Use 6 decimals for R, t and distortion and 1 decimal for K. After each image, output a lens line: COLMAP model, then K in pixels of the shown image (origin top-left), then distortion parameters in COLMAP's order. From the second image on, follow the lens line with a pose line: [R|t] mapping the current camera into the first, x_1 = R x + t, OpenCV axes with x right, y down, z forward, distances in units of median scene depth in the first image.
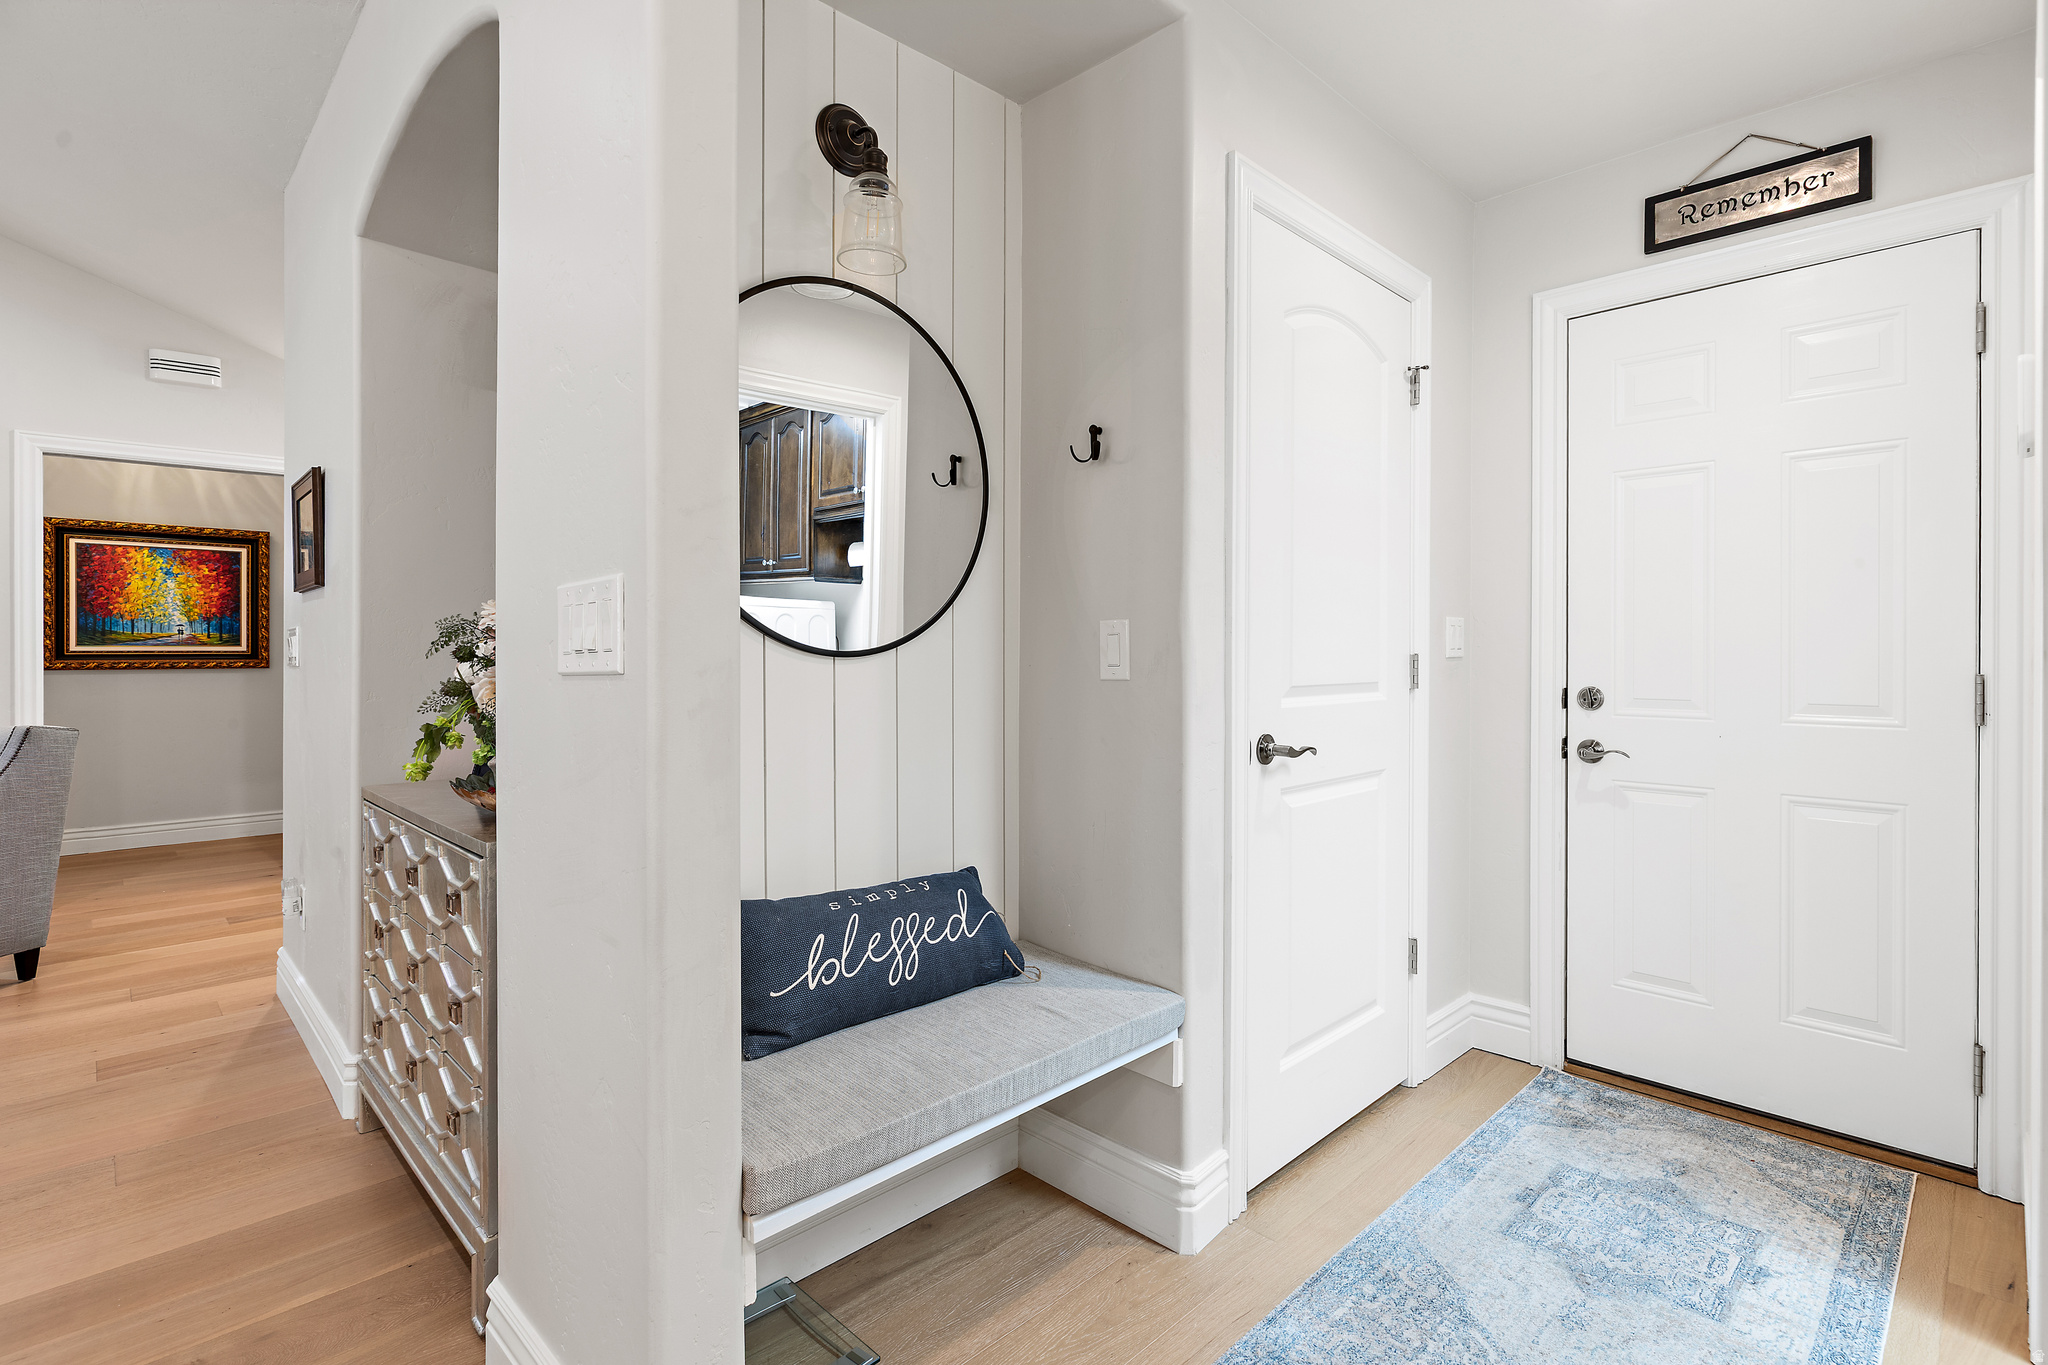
lens RADIAL K [[974.8, 0, 1064.9], [0, 974.8, 646.2], [0, 0, 1]] dist [0.000535, -0.000125]
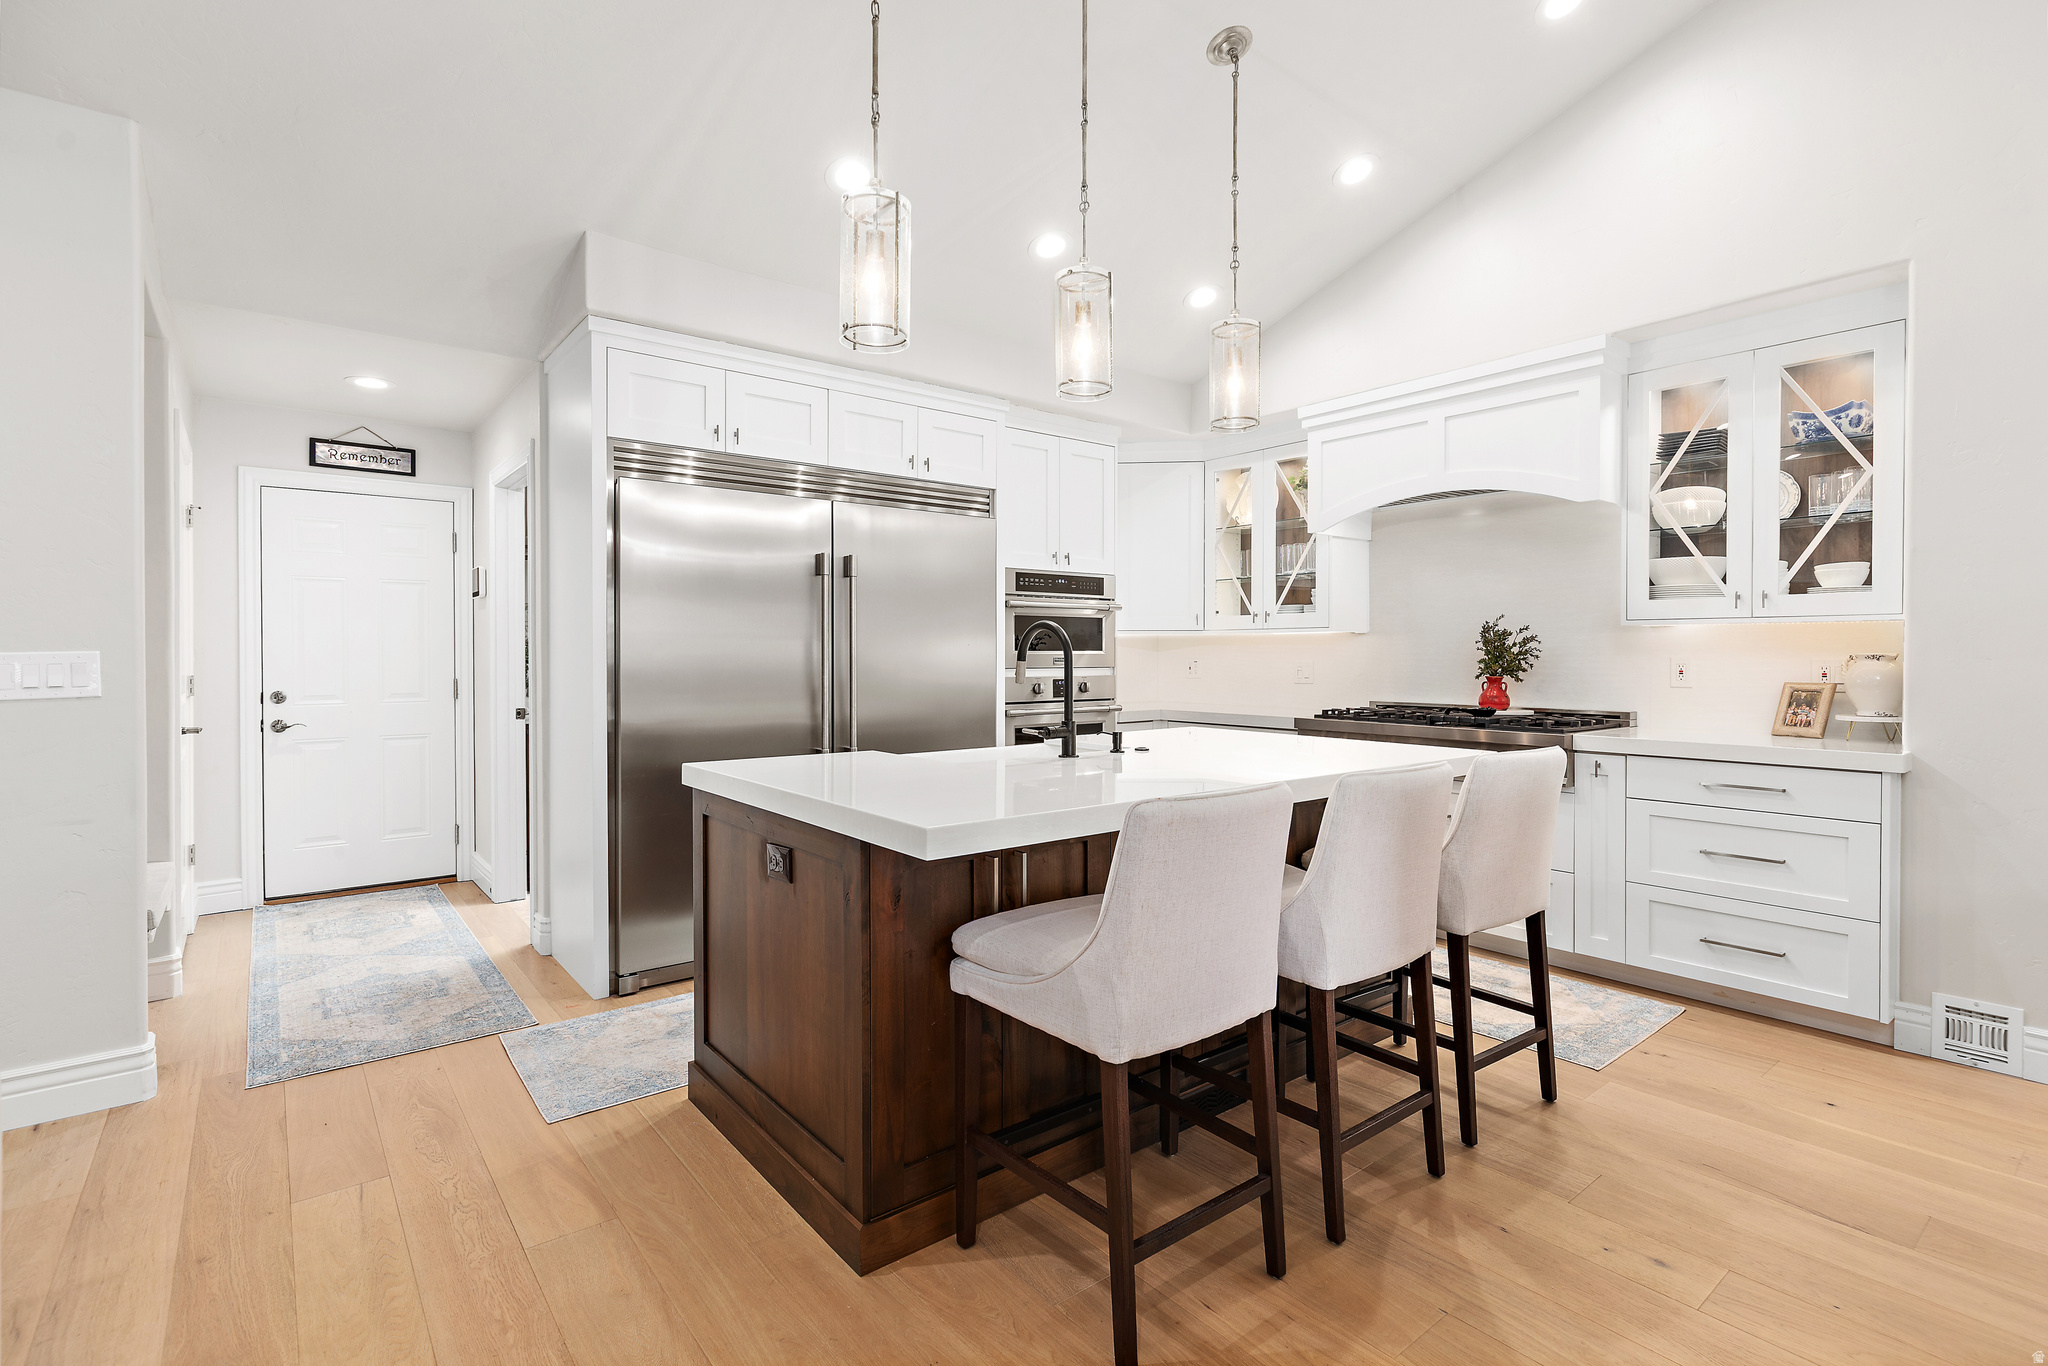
lens RADIAL K [[974.8, 0, 1032.1], [0, 974.8, 666.9], [0, 0, 1]] dist [0.000535, -0.000125]
pose [[0.112086, -0.011128, 0.993636, -1.152211], [0.000814, 0.999938, 0.011106, -0.023582], [-0.993698, -0.000437, 0.112088, -0.631514]]
